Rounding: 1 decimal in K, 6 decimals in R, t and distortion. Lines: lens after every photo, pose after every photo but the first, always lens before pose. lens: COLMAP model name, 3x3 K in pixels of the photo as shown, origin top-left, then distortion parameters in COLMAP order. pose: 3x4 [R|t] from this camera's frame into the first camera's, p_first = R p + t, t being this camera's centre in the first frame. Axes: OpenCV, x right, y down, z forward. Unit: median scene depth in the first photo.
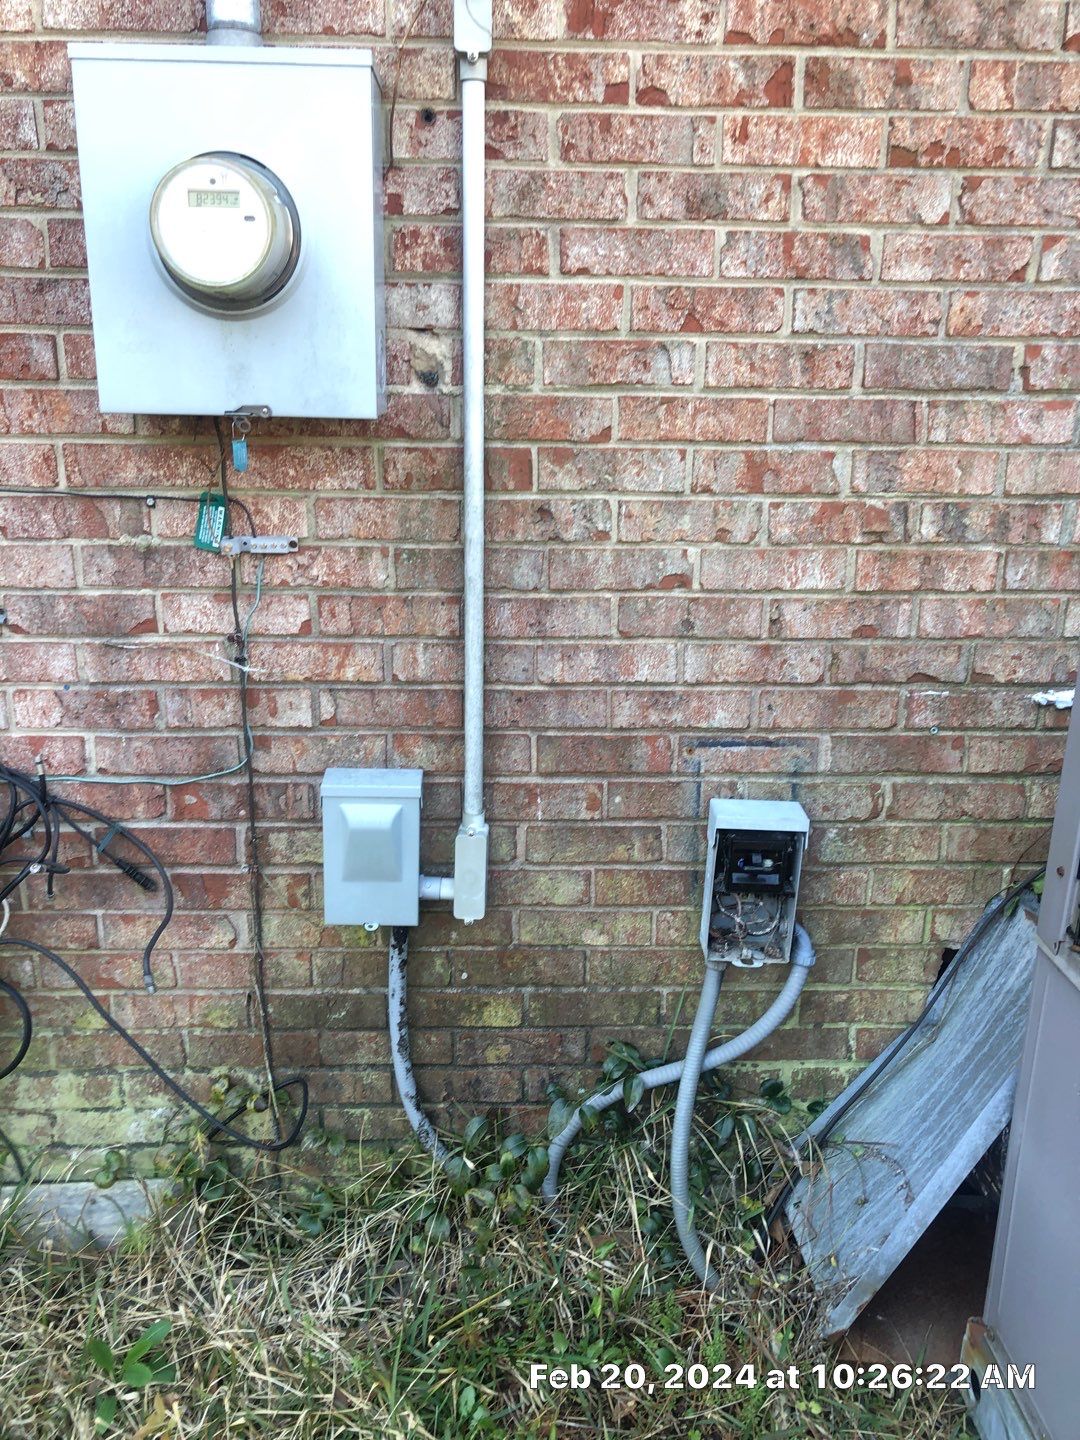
lens RADIAL K [[1183.5, 0, 536.6], [0, 1183.5, 712.8], [0, 0, 1]] dist [0.011963, 0.007696]
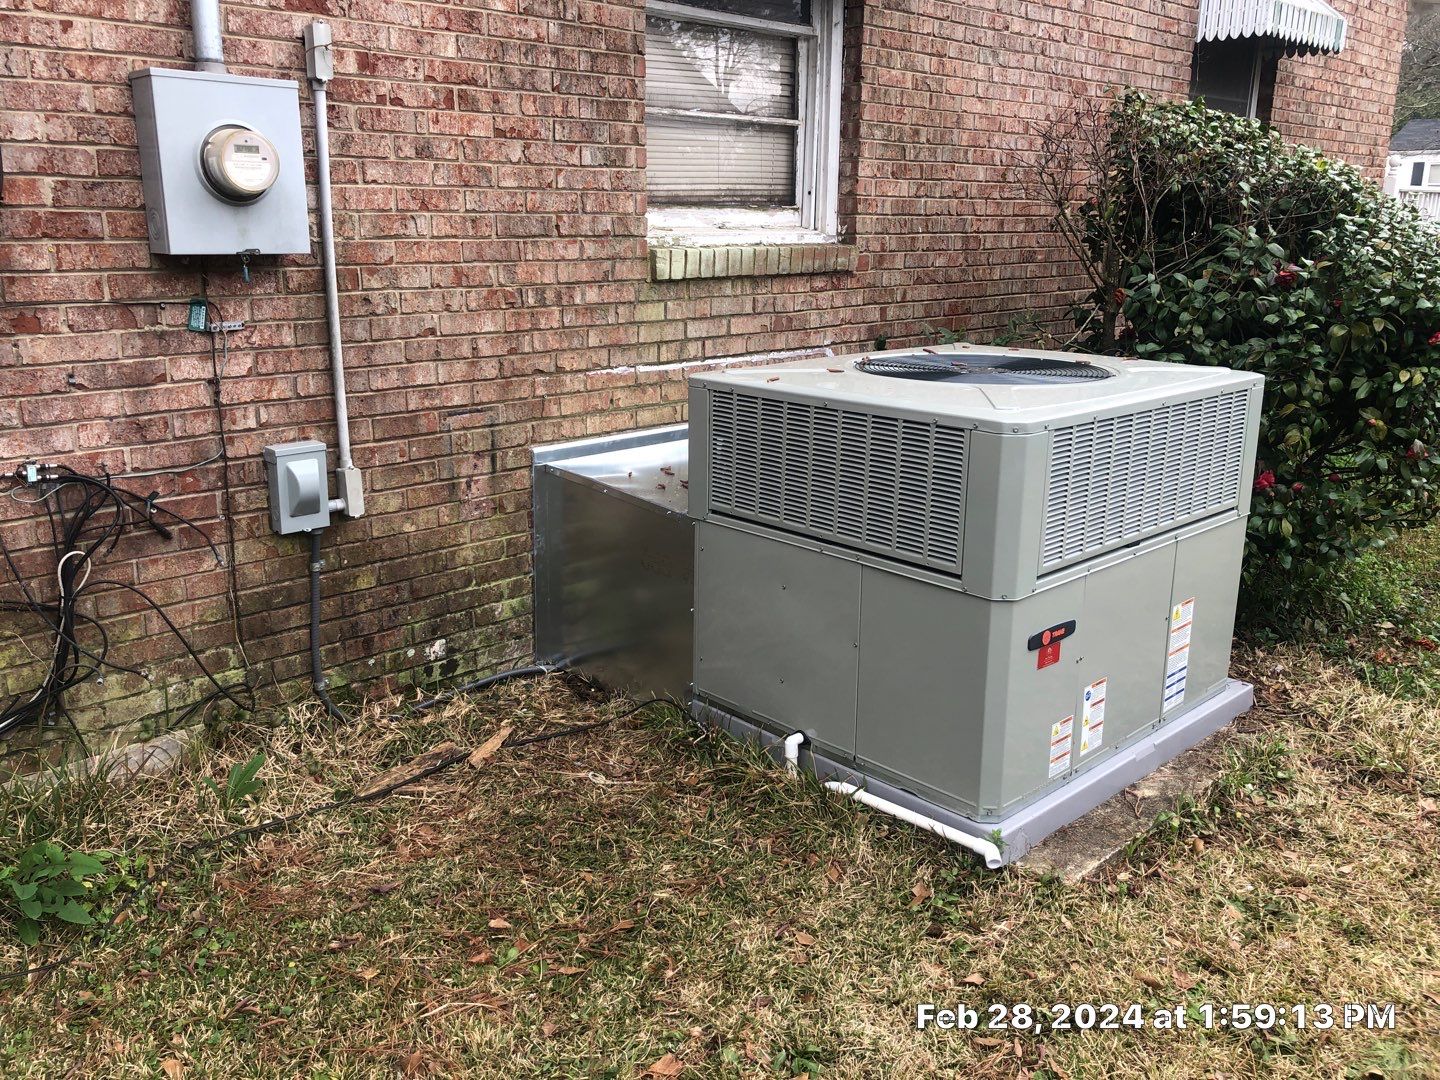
lens RADIAL K [[1183.5, 0, 725.1], [0, 1183.5, 535.1], [0, 0, 1]] dist [0.011963, 0.007696]
pose [[0.744976, -0.179843, 0.642392, -0.876127], [0.192439, 0.979973, 0.051181, 0.223938], [-0.638731, 0.085493, 0.764666, -0.846799]]
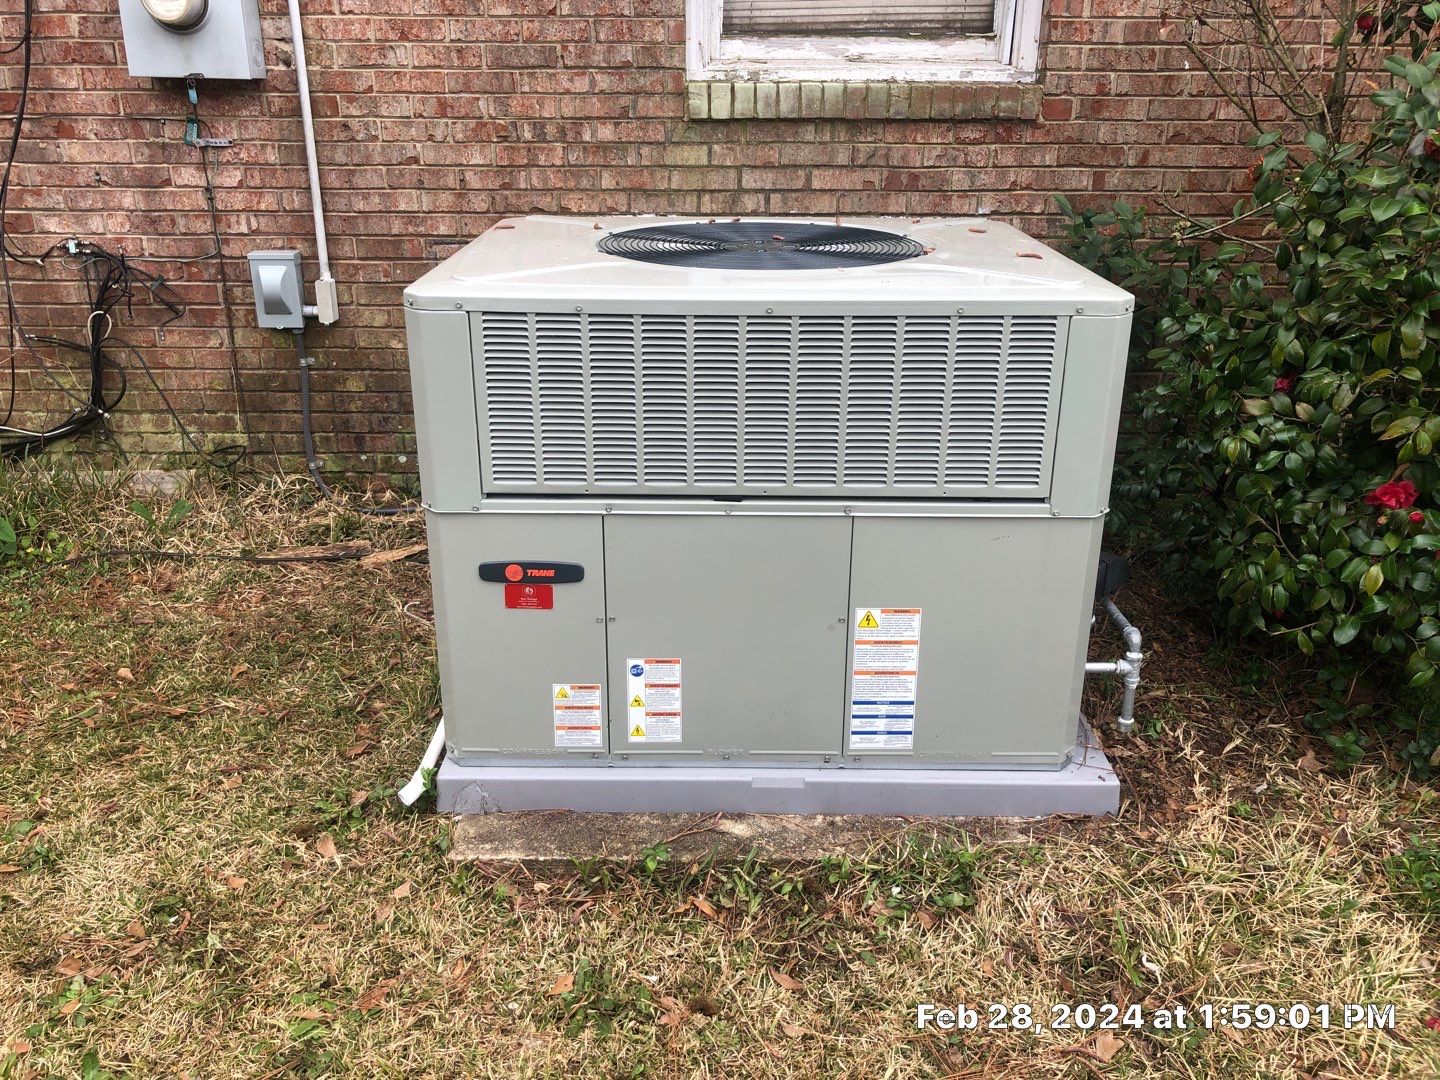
lens RADIAL K [[1183.5, 0, 703.8], [0, 1183.5, 519.4], [0, 0, 1]] dist [0.011963, 0.007696]
pose [[0.999584, 0.002852, -0.028696, 0.711921], [-0.000553, 0.996810, 0.079813, 0.364973], [0.028832, -0.079764, 0.996397, -1.171989]]
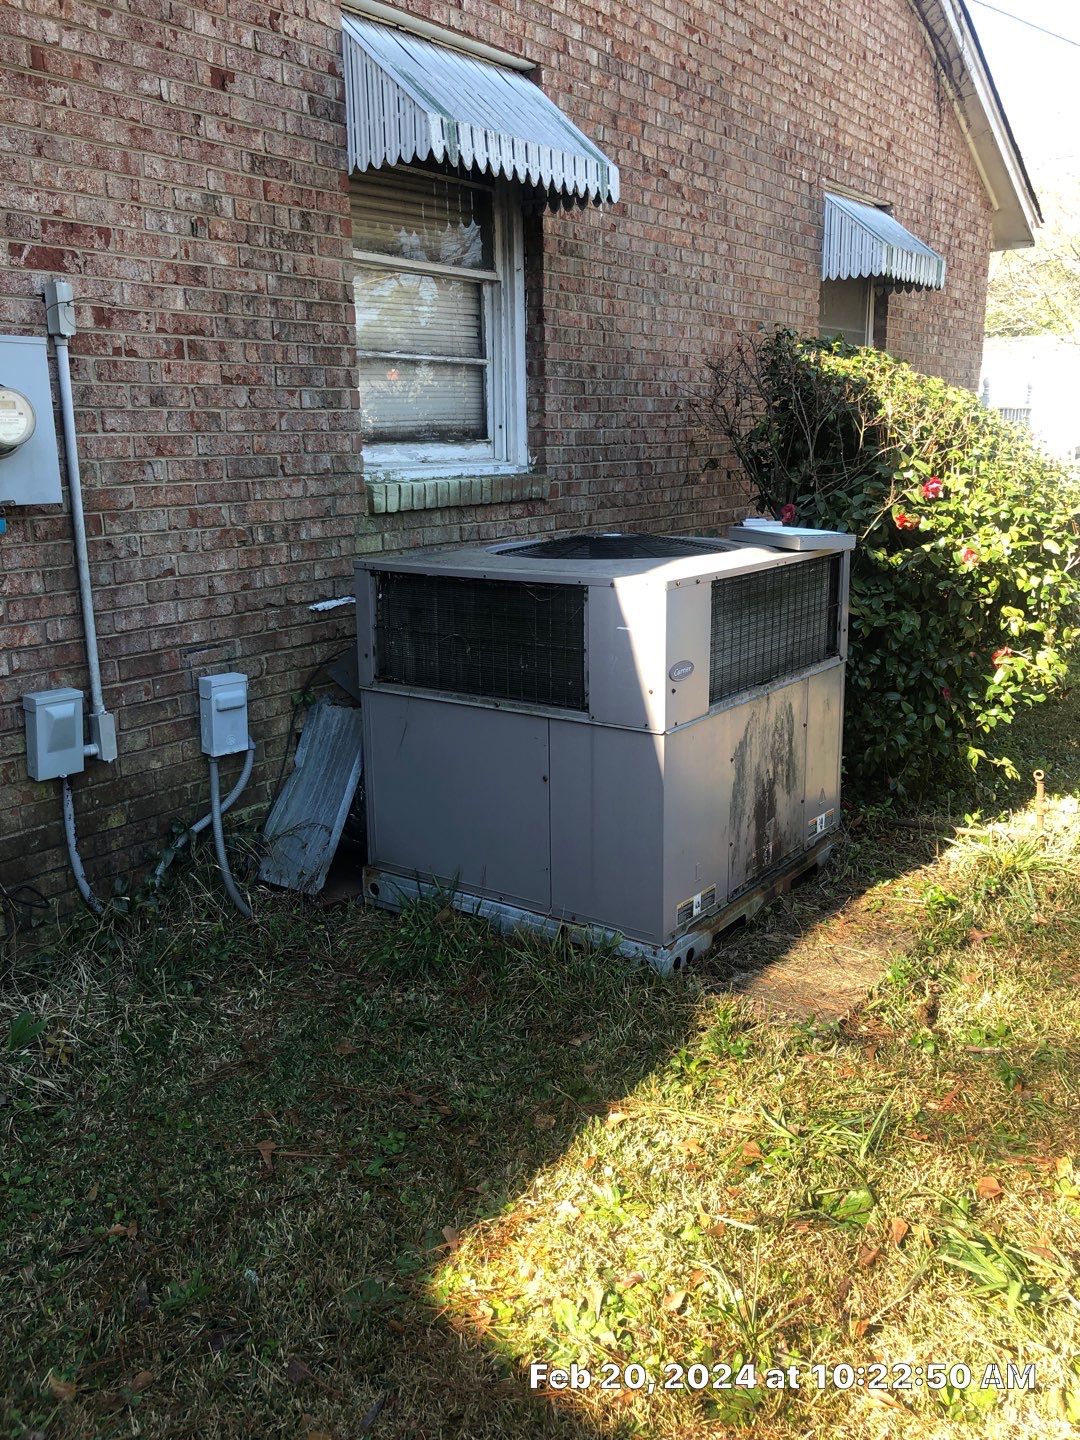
lens RADIAL K [[1183.5, 0, 537.7], [0, 1183.5, 715.7], [0, 0, 1]] dist [0.011963, 0.007696]
pose [[0.629146, -0.200013, 0.751113, -1.098175], [0.244324, 0.968234, 0.053180, 0.180812], [-0.737890, 0.150057, 0.658029, -0.816683]]
